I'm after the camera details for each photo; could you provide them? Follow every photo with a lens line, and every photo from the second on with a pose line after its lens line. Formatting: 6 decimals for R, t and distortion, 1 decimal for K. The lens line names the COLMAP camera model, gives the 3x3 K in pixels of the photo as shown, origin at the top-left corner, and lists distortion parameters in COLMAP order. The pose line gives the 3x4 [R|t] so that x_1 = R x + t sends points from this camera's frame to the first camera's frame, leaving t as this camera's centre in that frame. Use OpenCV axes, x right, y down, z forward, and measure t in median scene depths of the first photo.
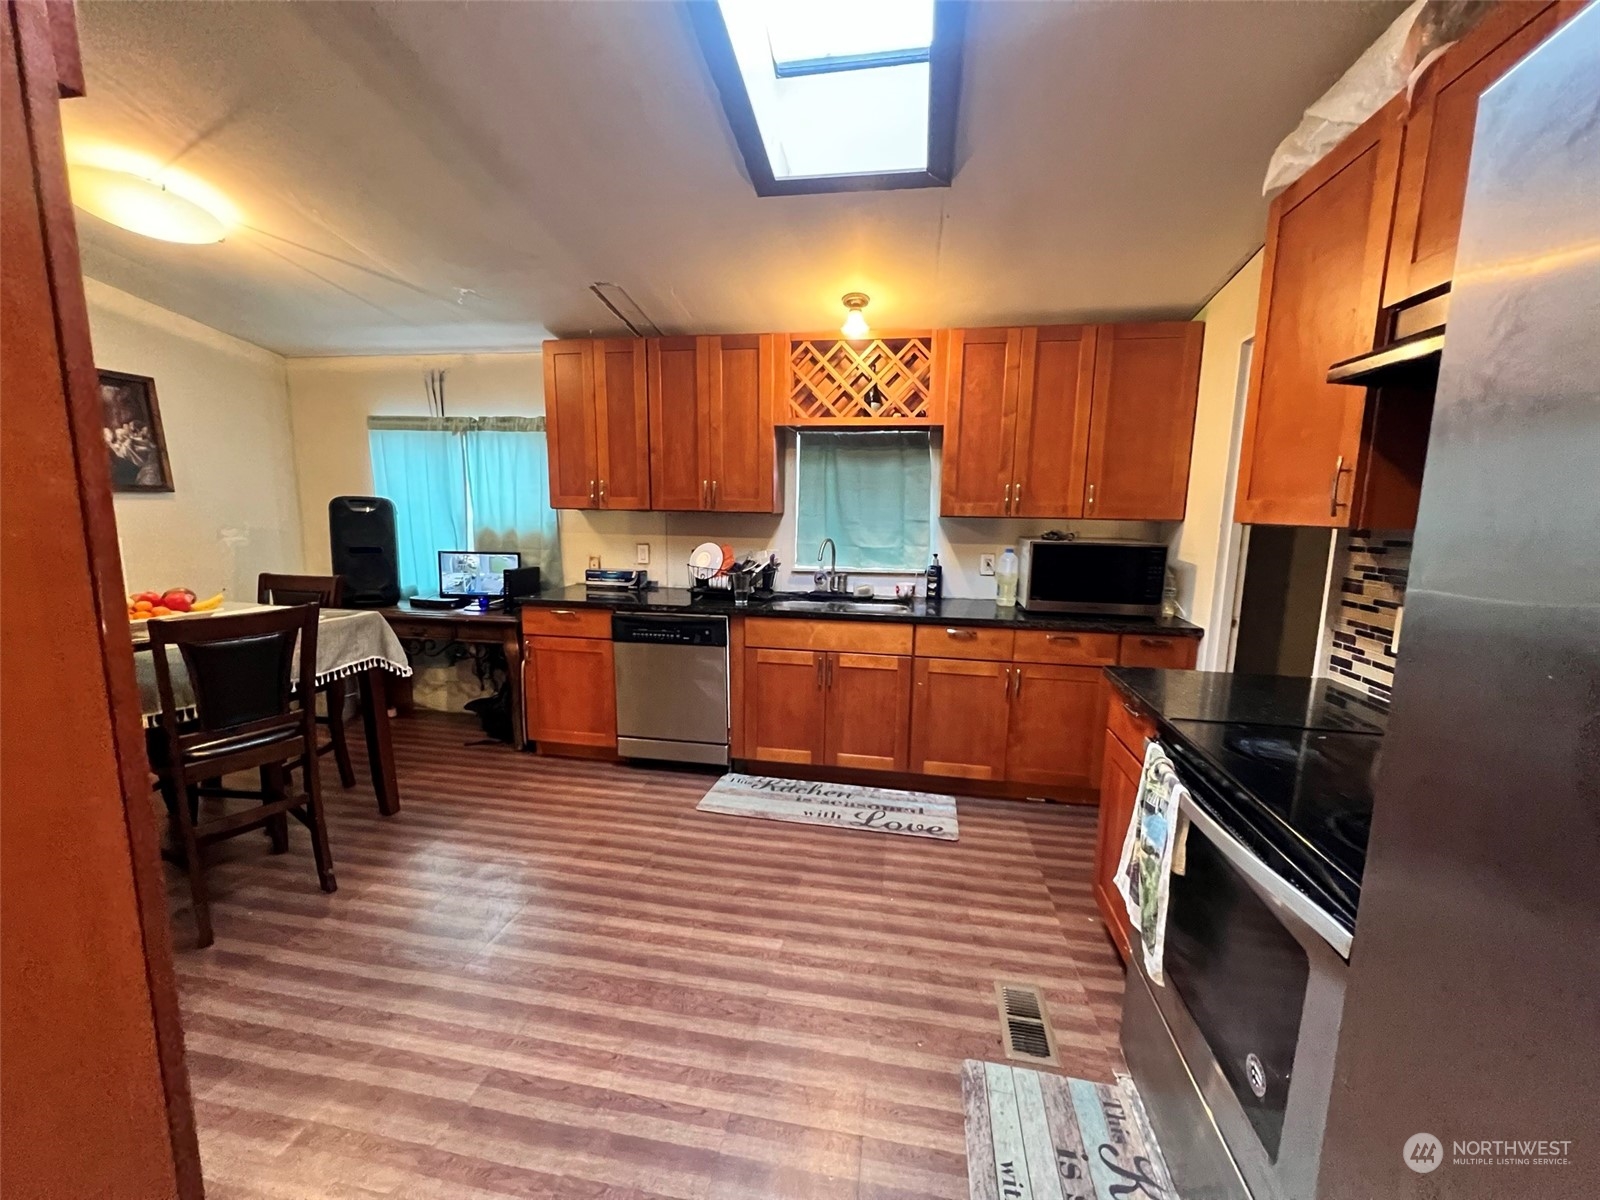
lens RADIAL K [[635.8, 0, 801.1], [0, 635.8, 604.9], [0, 0, 1]] dist [-0.001688, 0.000029]
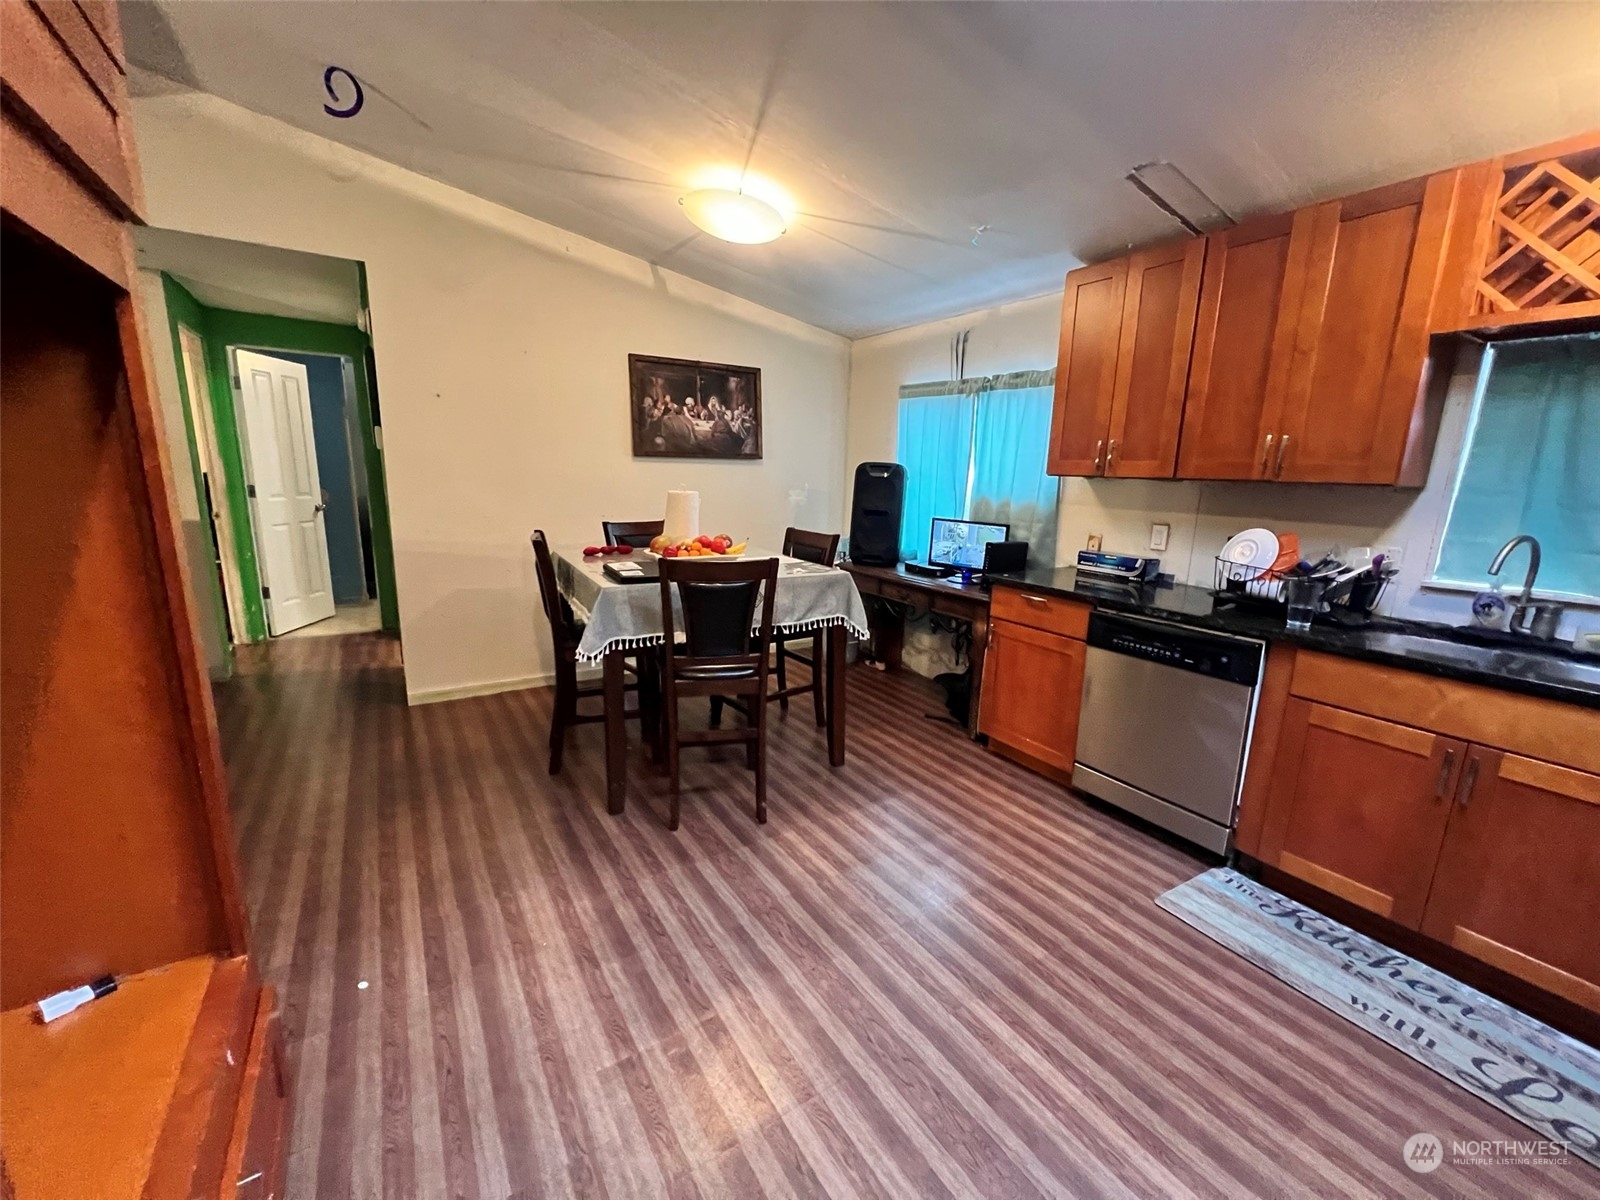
lens RADIAL K [[635.8, 0, 801.1], [0, 635.8, 604.9], [0, 0, 1]] dist [-0.001688, 0.000029]
pose [[0.680541, 0.155363, -0.716049, 0.019601], [-0.127530, 0.987461, 0.093046, -0.018573], [0.721526, 0.027996, 0.691821, 0.189633]]
